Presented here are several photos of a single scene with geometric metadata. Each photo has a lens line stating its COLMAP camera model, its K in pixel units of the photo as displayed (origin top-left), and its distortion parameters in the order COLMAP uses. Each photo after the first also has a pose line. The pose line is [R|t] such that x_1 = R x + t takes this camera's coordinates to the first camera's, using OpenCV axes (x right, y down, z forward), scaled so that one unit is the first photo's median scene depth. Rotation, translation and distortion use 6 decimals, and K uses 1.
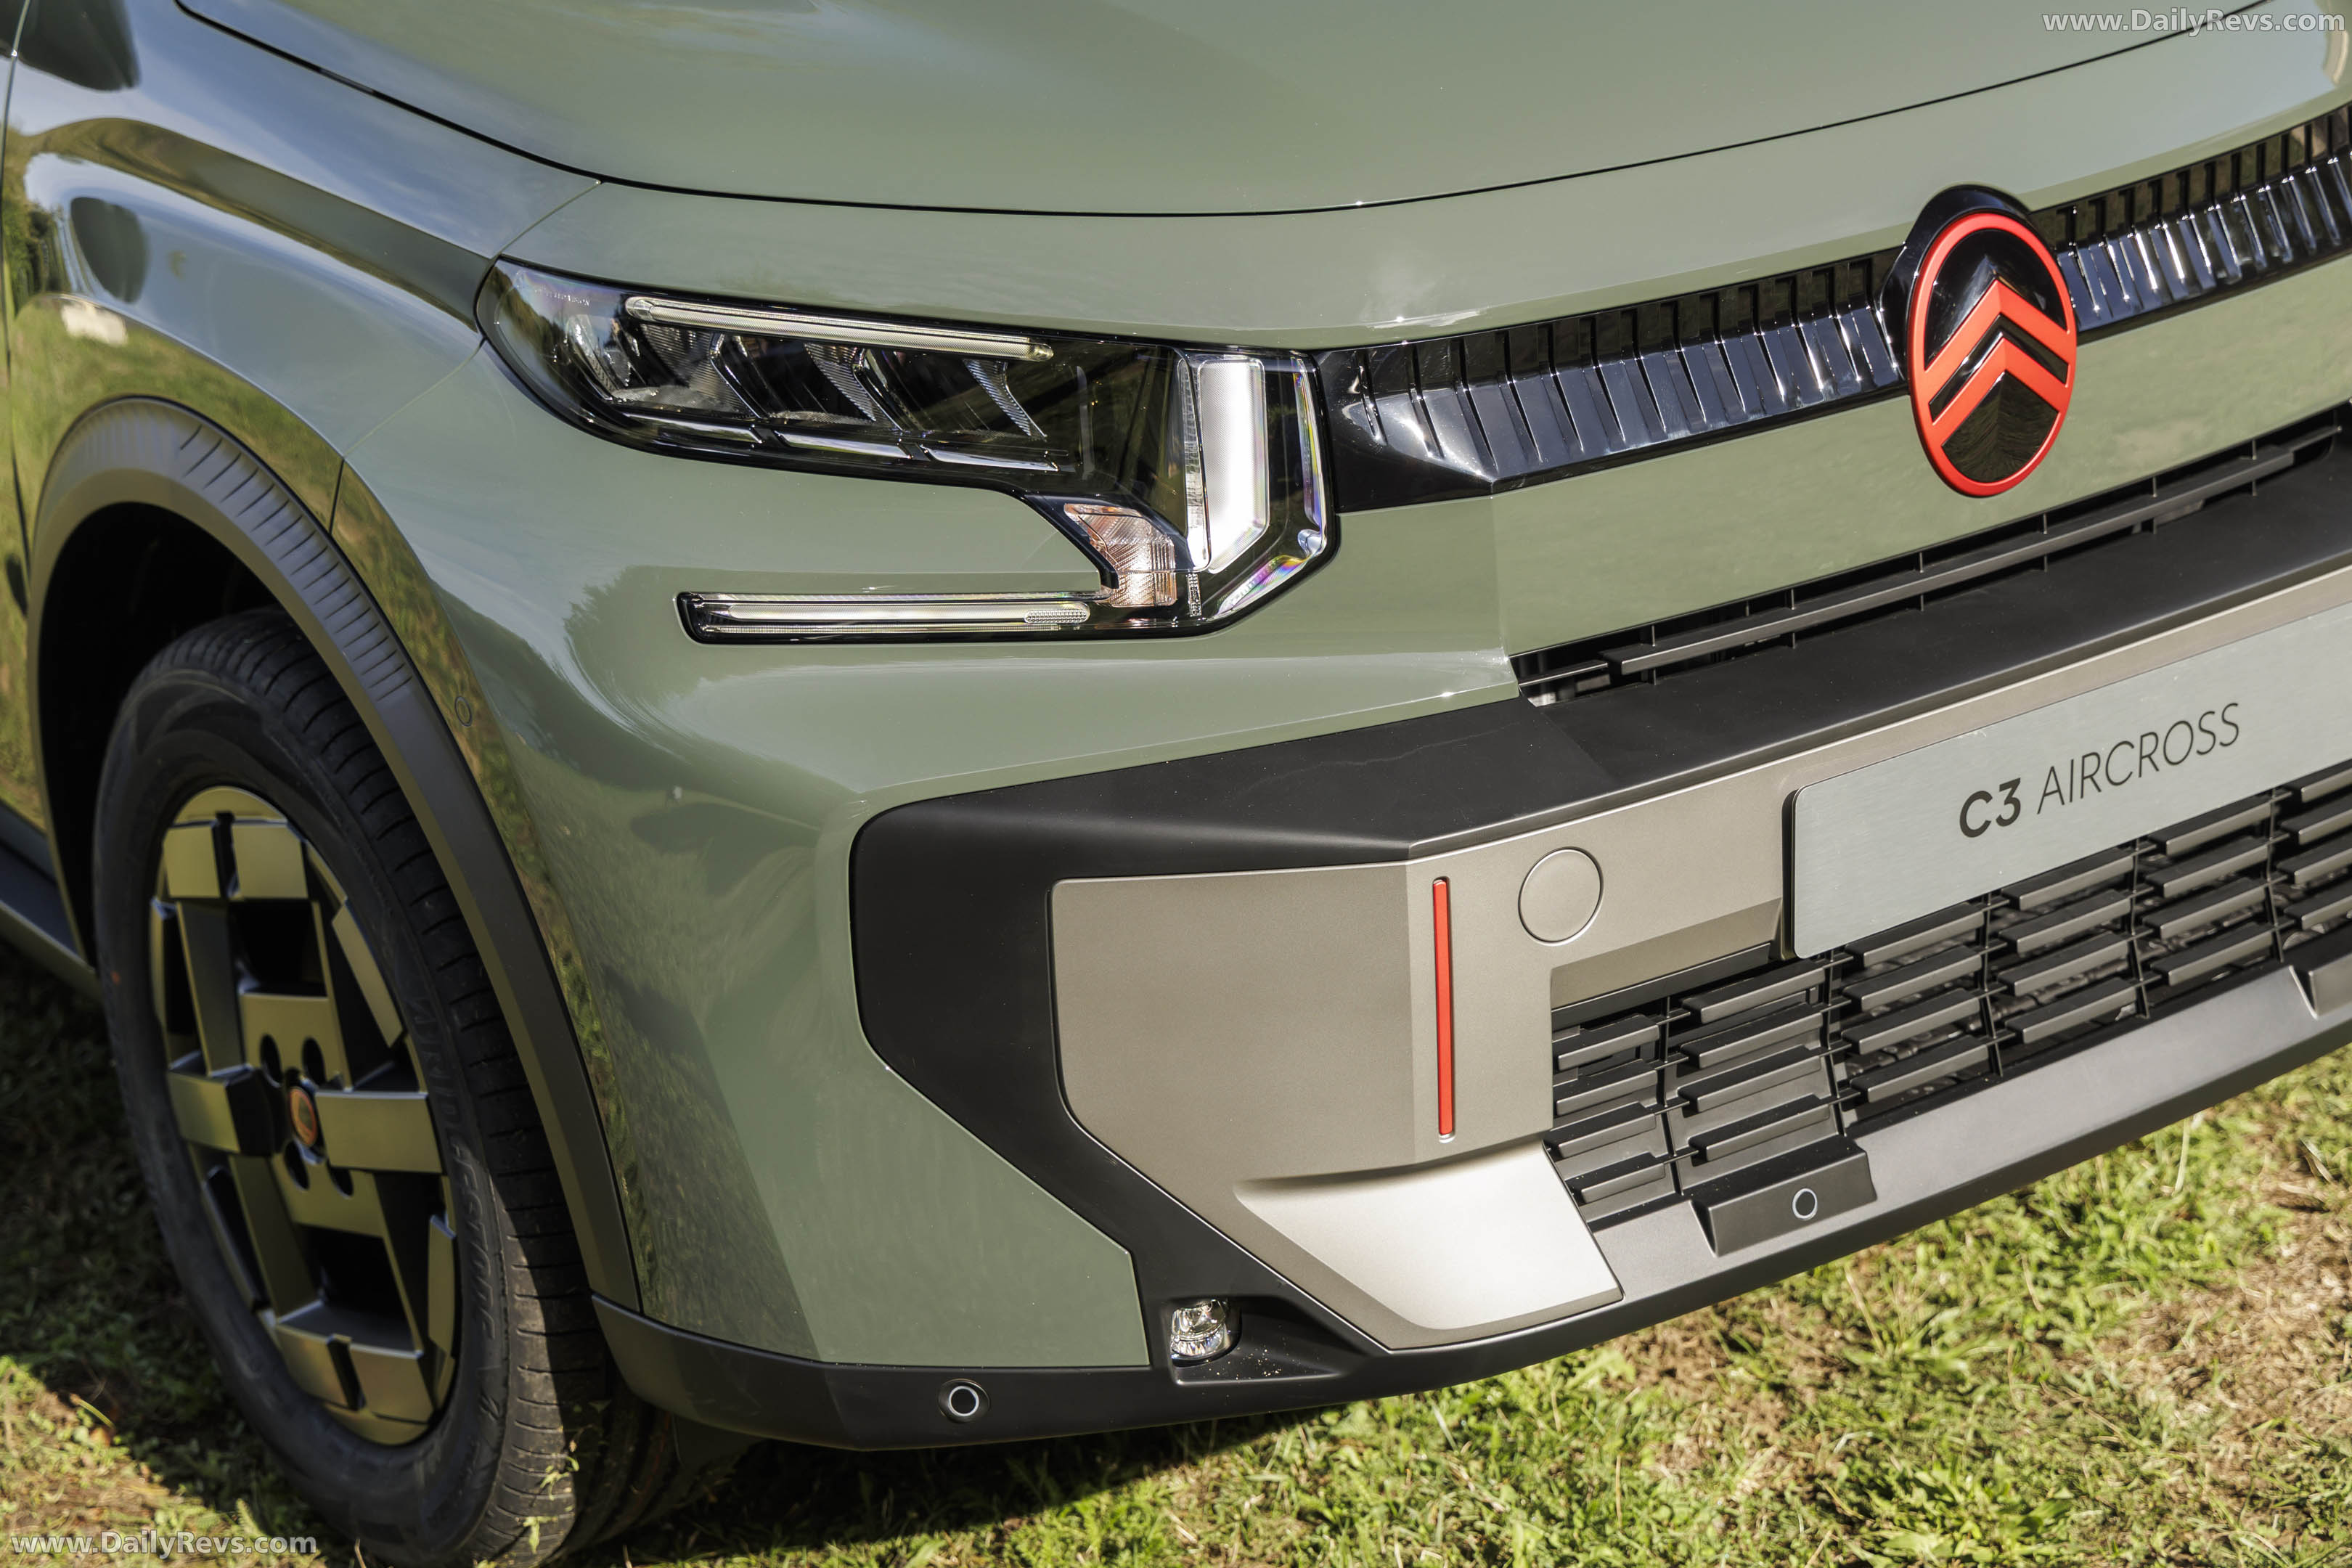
lens RADIAL K [[4381.6, 0, 1169.9], [0, 4381.6, 790.2], [0, 0, 1]] dist [0.069319, 0.000000]
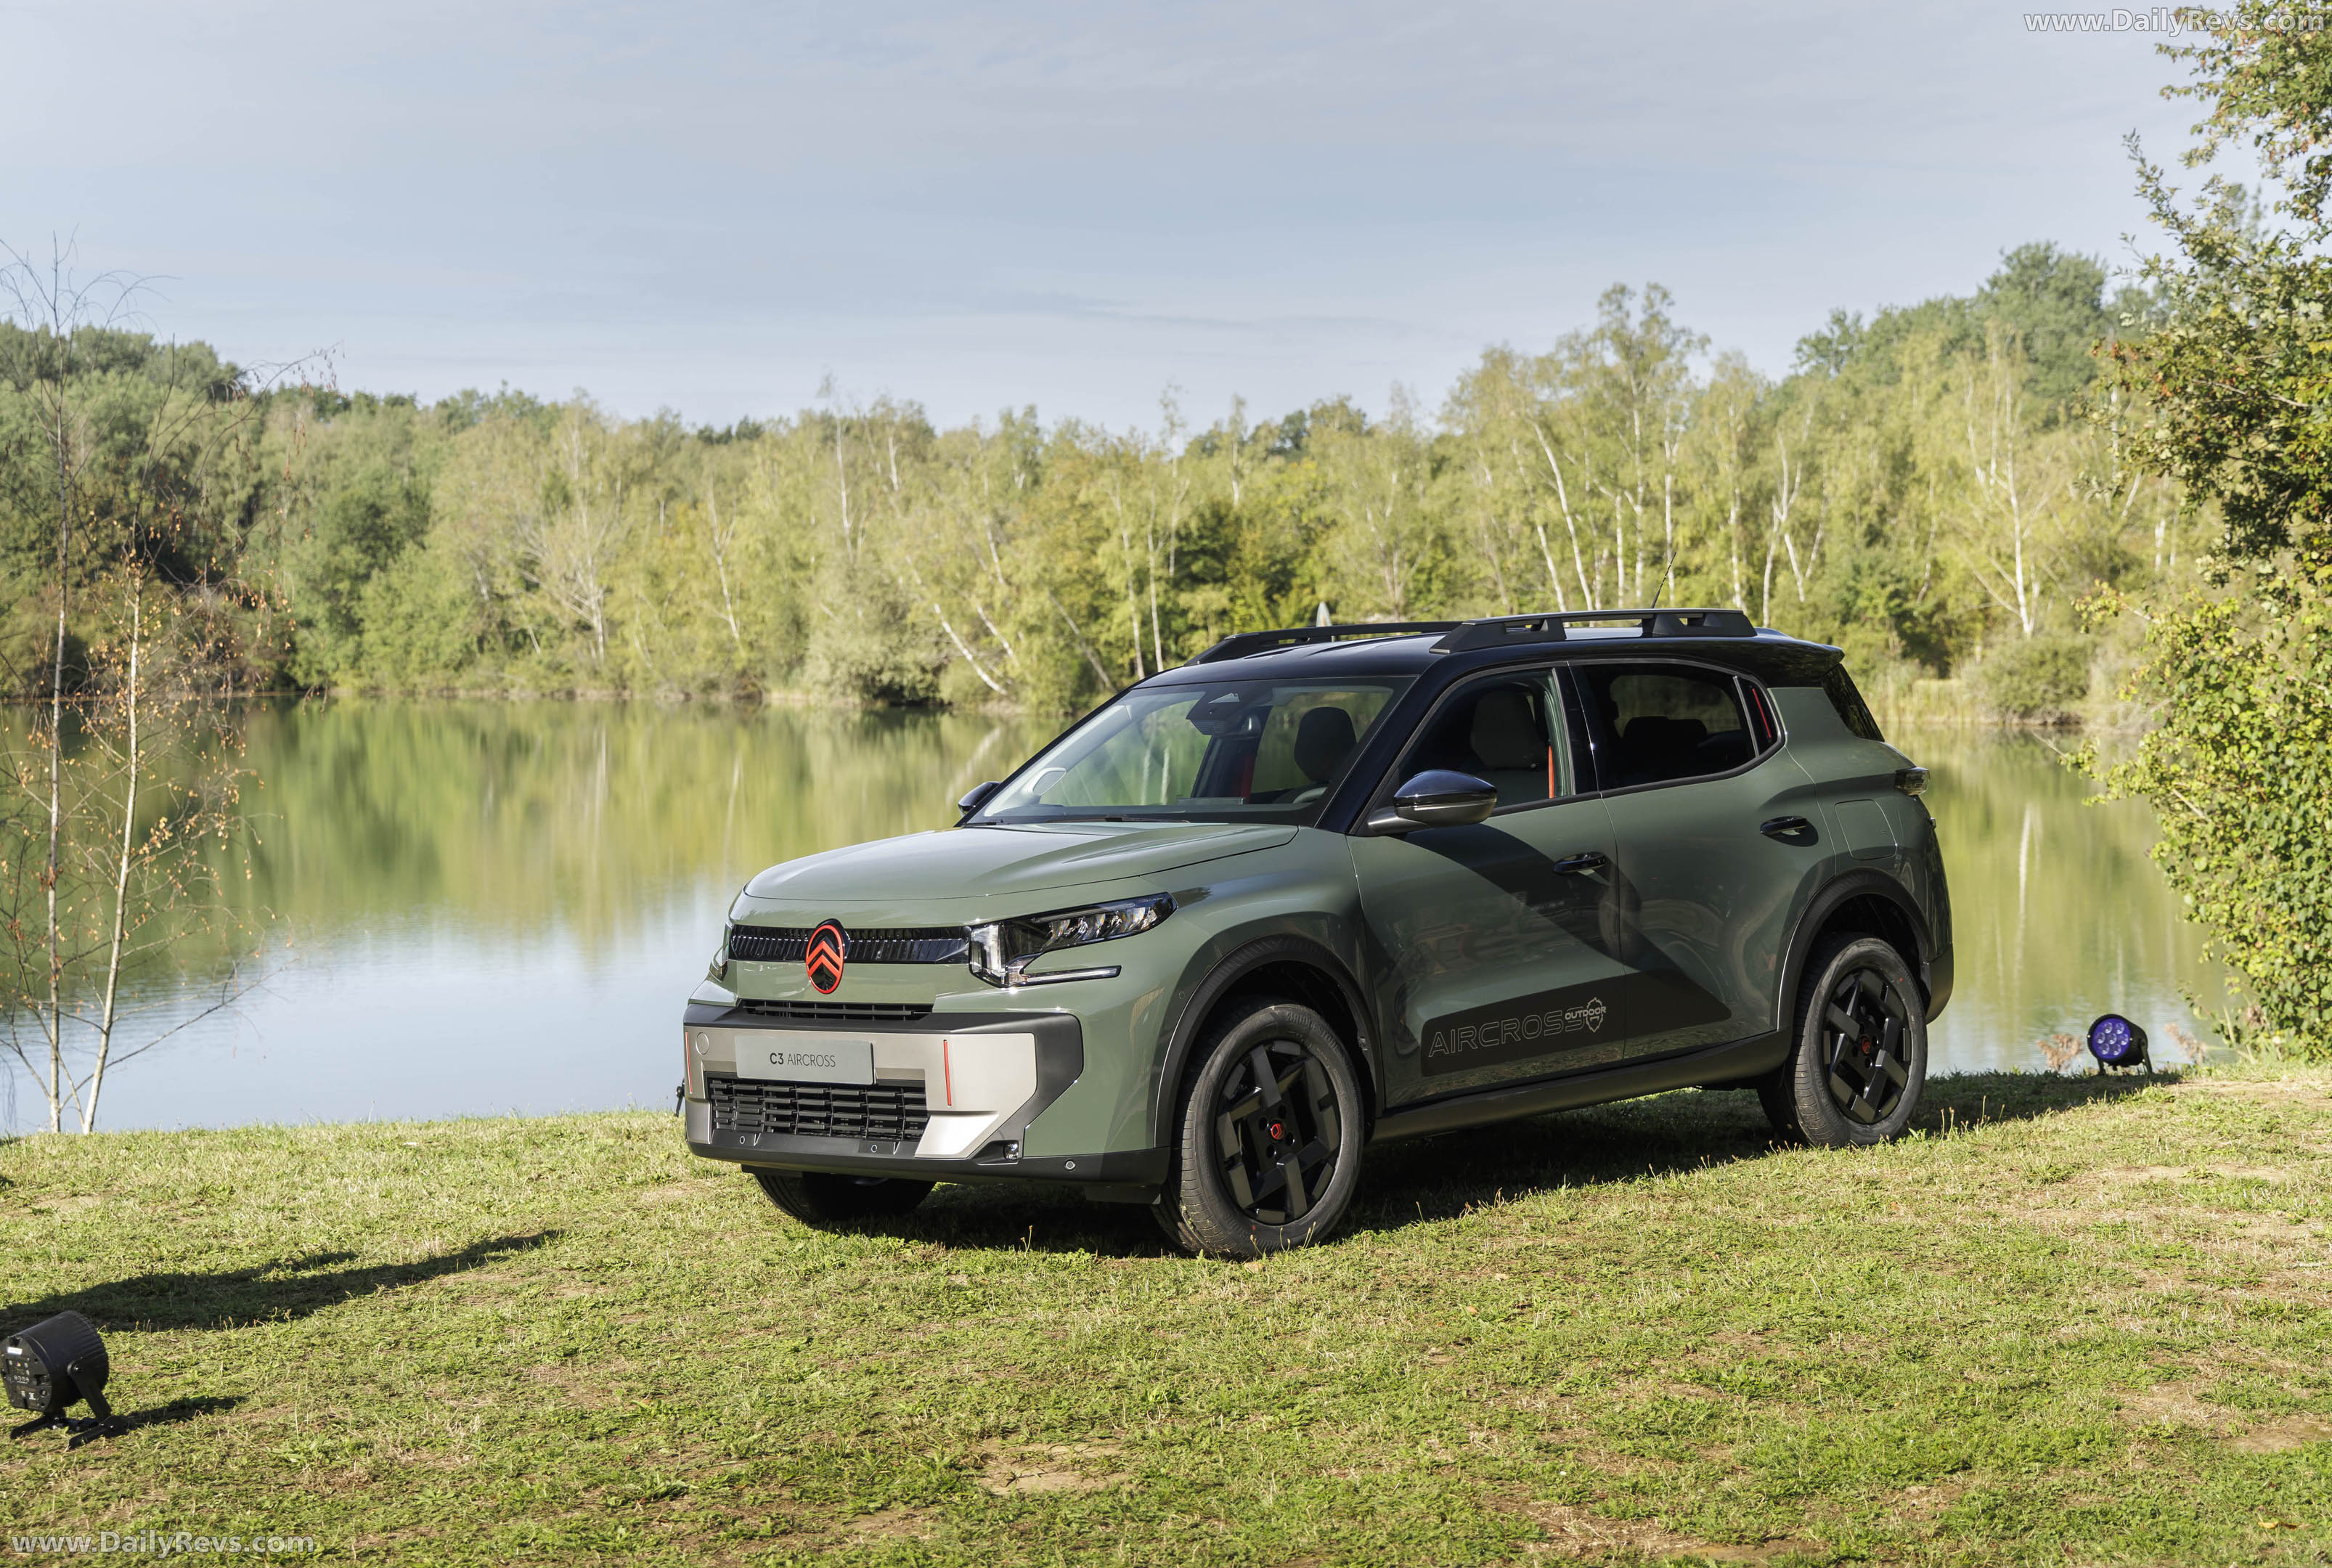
lens RADIAL K [[3911.1, 0, 1148.9], [0, 3911.1, 797.5], [0, 0, 1]] dist [0.108367, 0.000000]
pose [[0.178393, 0.080908, -0.980627, 3.794620], [-0.307058, 0.951422, 0.022639, -0.415381], [0.934822, 0.297071, 0.194571, 0.519848]]
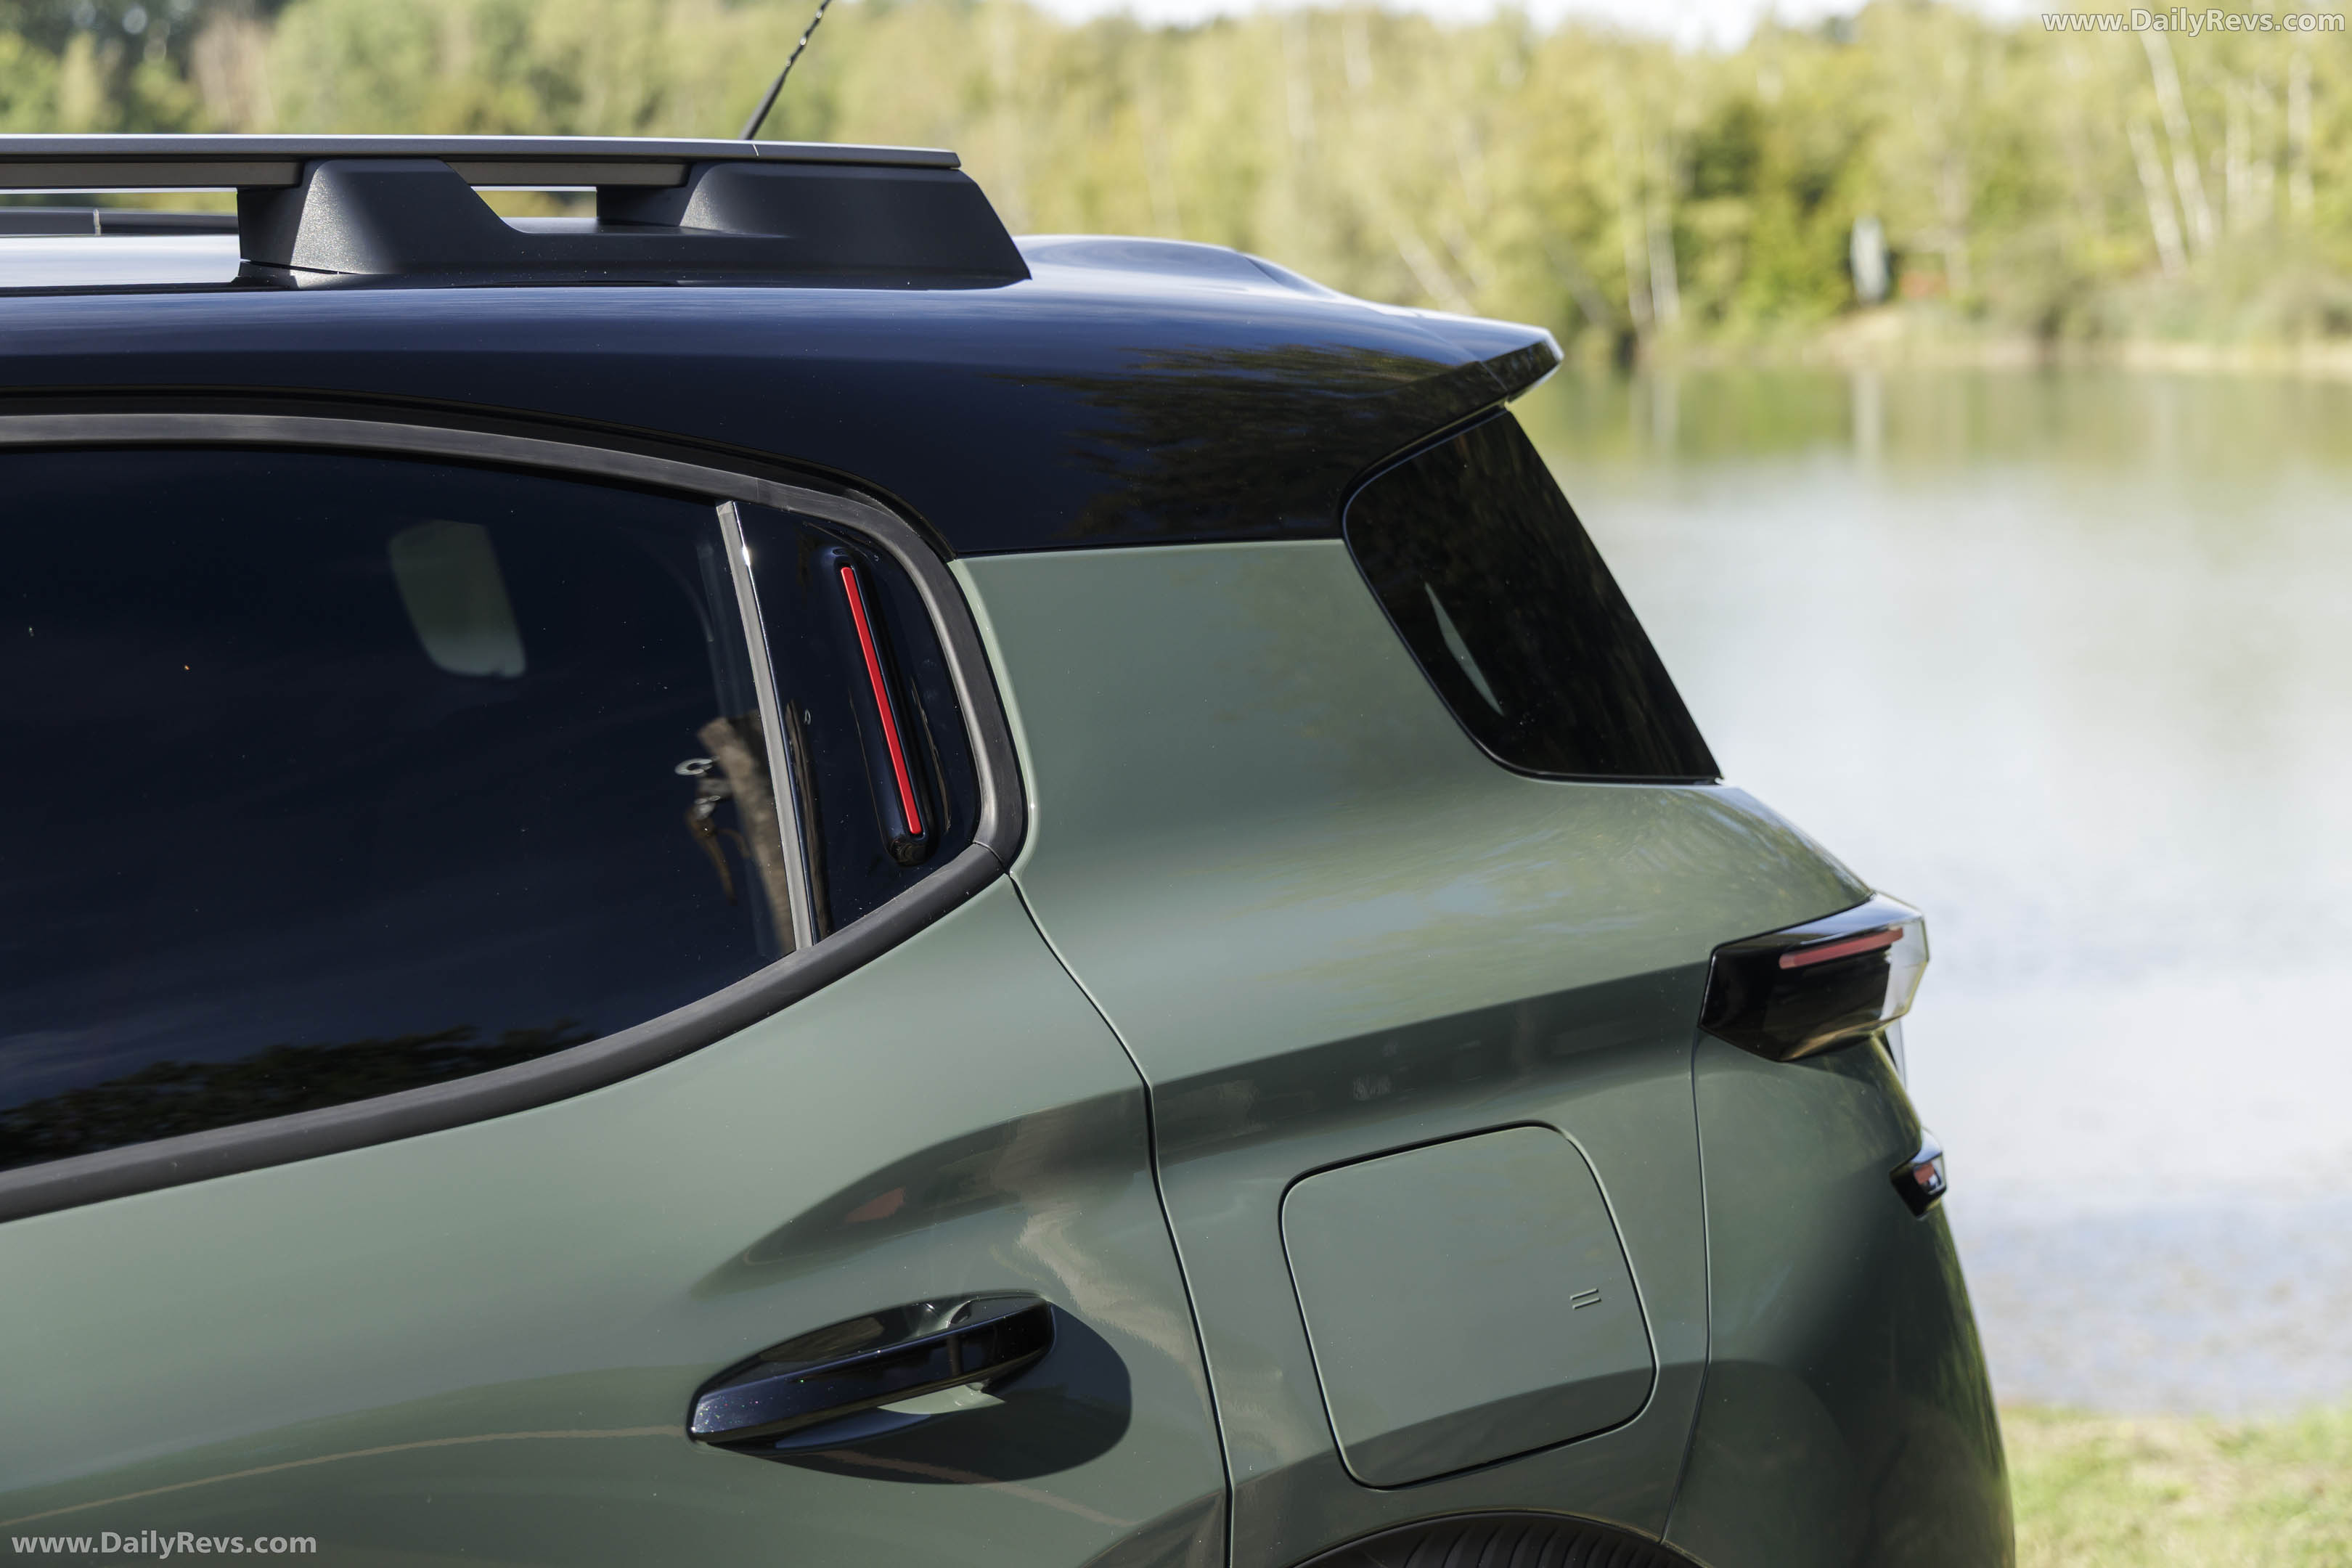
lens RADIAL K [[4609.5, 0, 1171.1], [0, 4609.5, 780.0], [0, 0, 1]] dist [0.081507, 0.000000]
pose [[0.071634, 0.151216, -0.985902, 0.593593], [-0.306813, 0.943857, 0.122474, -0.732935], [0.949070, 0.293714, 0.114007, 1.924029]]
